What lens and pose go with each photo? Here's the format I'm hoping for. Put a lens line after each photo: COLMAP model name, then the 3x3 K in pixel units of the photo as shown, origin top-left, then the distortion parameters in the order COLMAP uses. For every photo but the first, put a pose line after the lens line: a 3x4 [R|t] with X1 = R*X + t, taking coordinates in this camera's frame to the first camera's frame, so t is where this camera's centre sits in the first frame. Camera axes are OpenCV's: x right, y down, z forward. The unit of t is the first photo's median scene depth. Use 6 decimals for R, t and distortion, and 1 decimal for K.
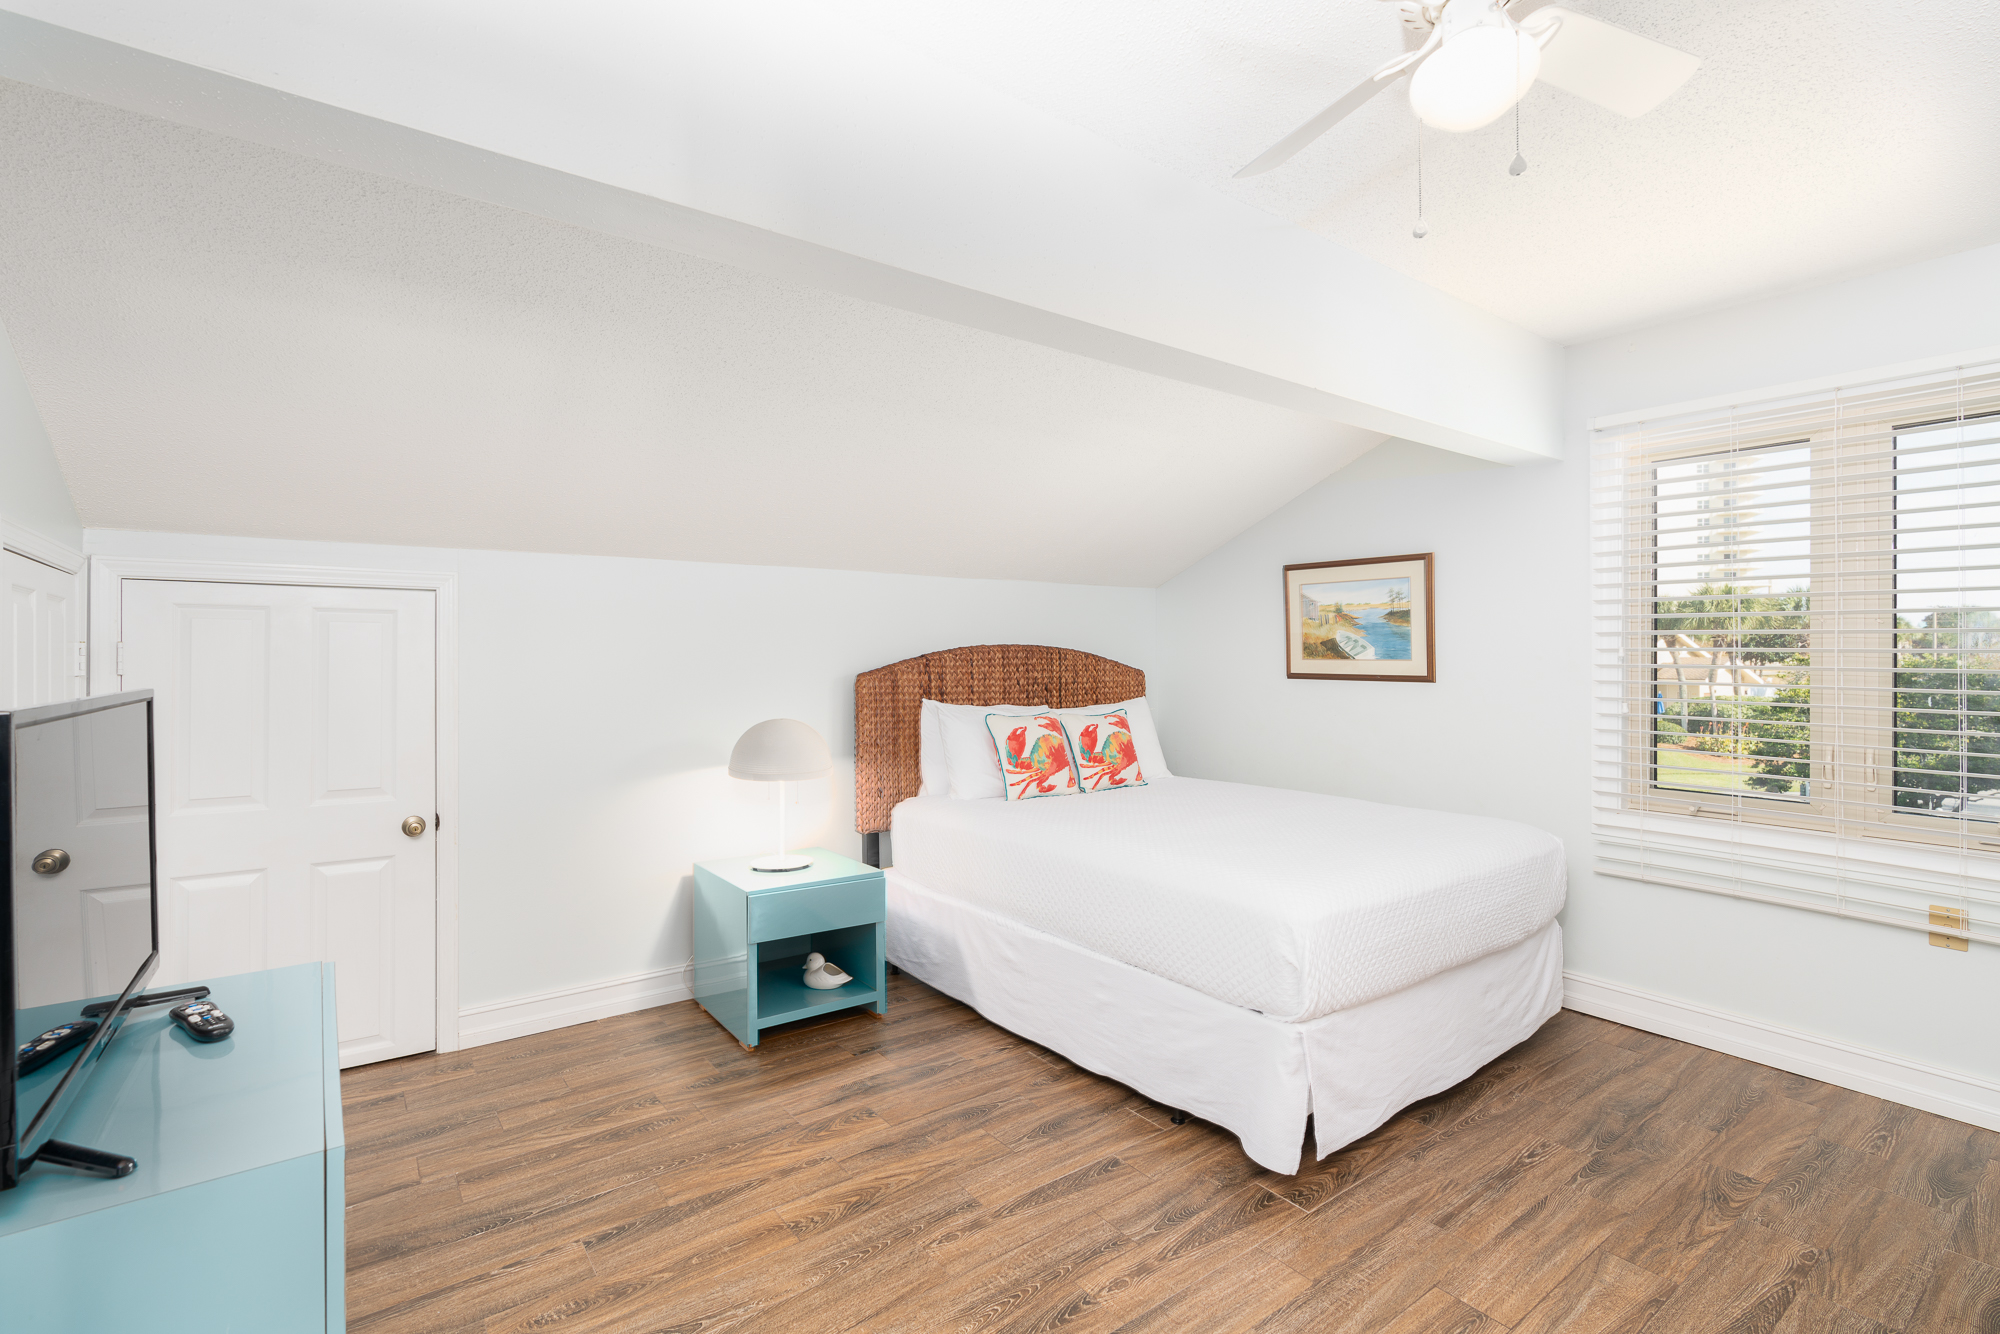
lens RADIAL K [[921.4, 0, 994.0], [0, 921.4, 655.4], [0, 0, 1]] dist [-0.003885, 0.000577]
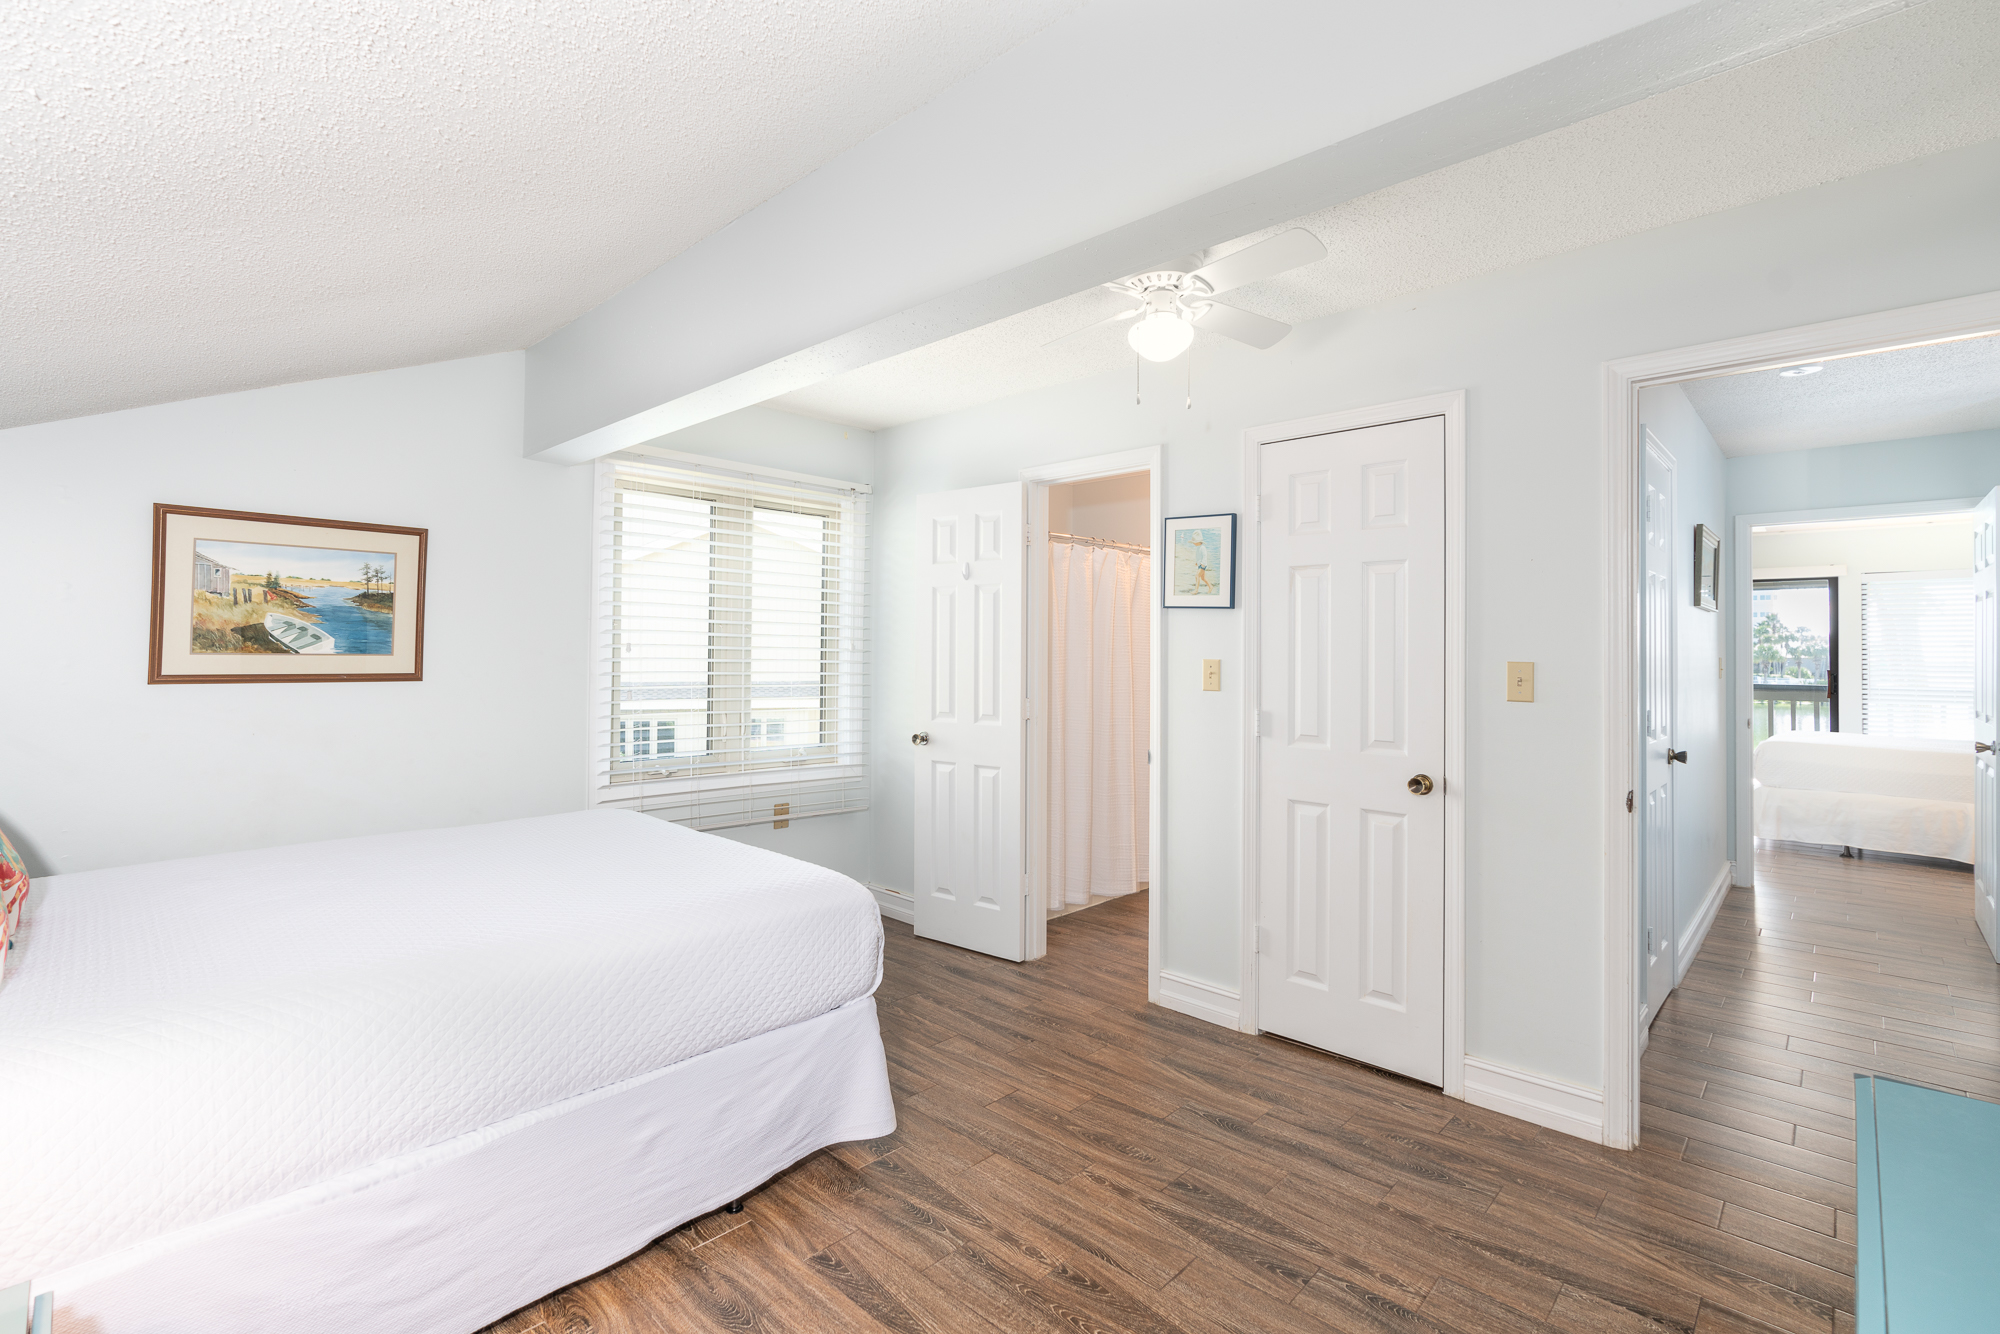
lens RADIAL K [[921.4, 0, 994.0], [0, 921.4, 655.4], [0, 0, 1]] dist [-0.003885, 0.000577]
pose [[-0.176851, -0.002258, 0.984235, -0.442077], [-0.004519, 0.999989, 0.001482, 0.002085], [-0.984227, -0.004185, -0.176860, 0.615895]]
